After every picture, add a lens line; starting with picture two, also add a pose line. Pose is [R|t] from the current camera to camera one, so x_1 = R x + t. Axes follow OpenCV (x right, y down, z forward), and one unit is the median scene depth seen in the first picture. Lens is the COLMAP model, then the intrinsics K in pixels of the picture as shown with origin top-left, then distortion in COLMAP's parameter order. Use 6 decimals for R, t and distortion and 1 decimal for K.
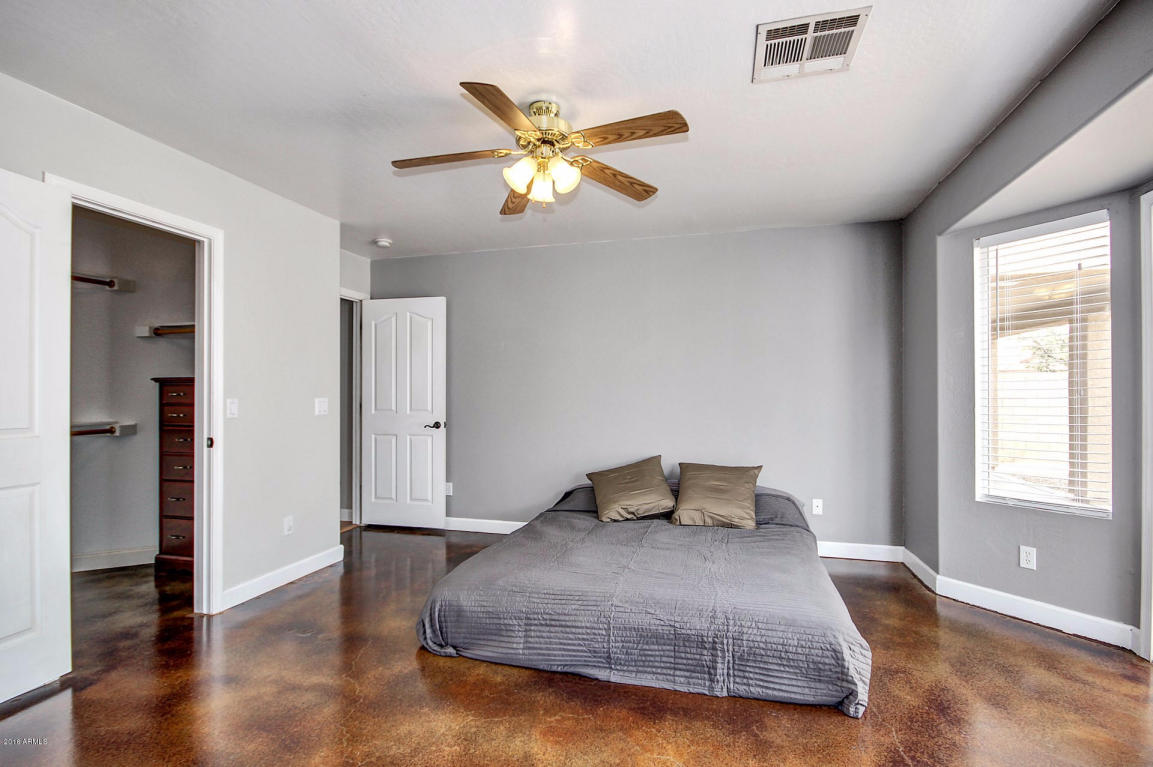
lens RADIAL K [[558.1, 0, 578.1], [0, 558.1, 394.9], [0, 0, 1]] dist [-0.004777, -0.000645]
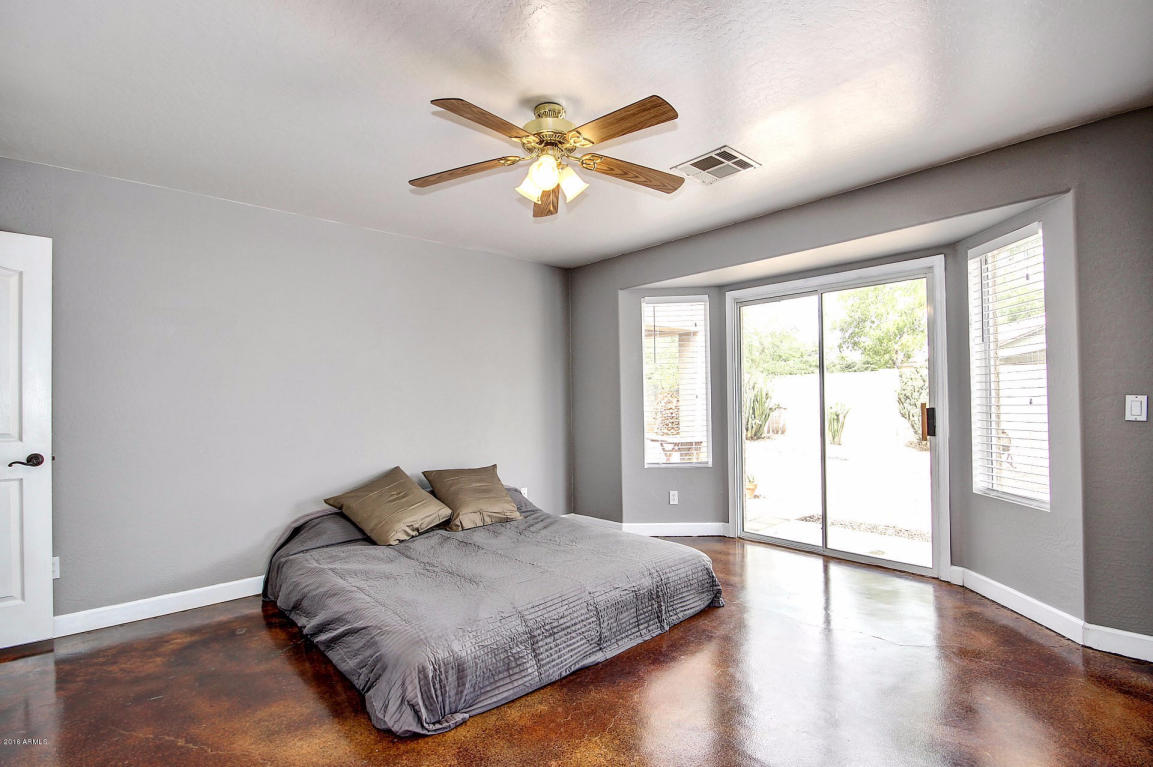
lens RADIAL K [[558.1, 0, 578.1], [0, 558.1, 394.9], [0, 0, 1]] dist [-0.004777, -0.000645]
pose [[0.520099, 0.000364, 0.854106, -0.747465], [0.013647, 0.999869, -0.008736, 0.000448], [-0.853997, 0.016199, 0.520026, 0.382575]]
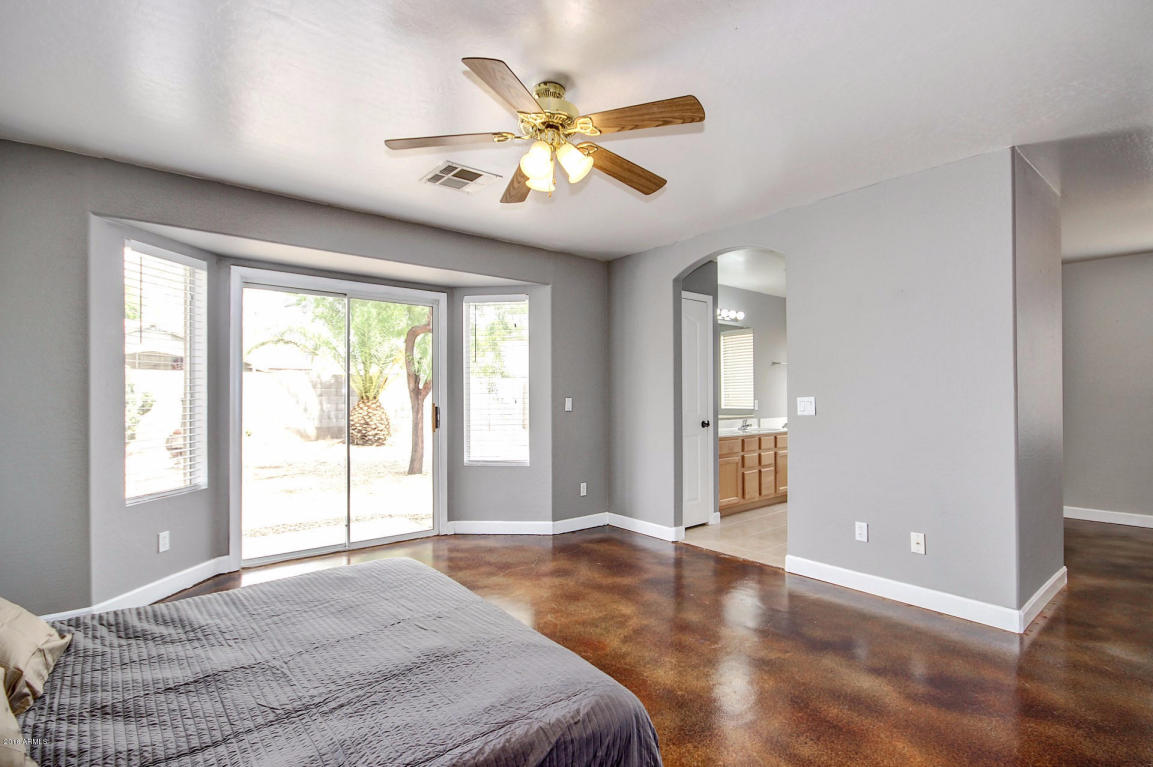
lens RADIAL K [[549.5, 0, 579.0], [0, 549.5, 394.3], [0, 0, 1]] dist [0.000296, 0.000525]
pose [[-0.835677, 0.007438, 0.549171, -0.514375], [0.004633, 0.999968, -0.006494, 0.005092], [-0.549202, -0.002883, -0.835685, 1.480180]]
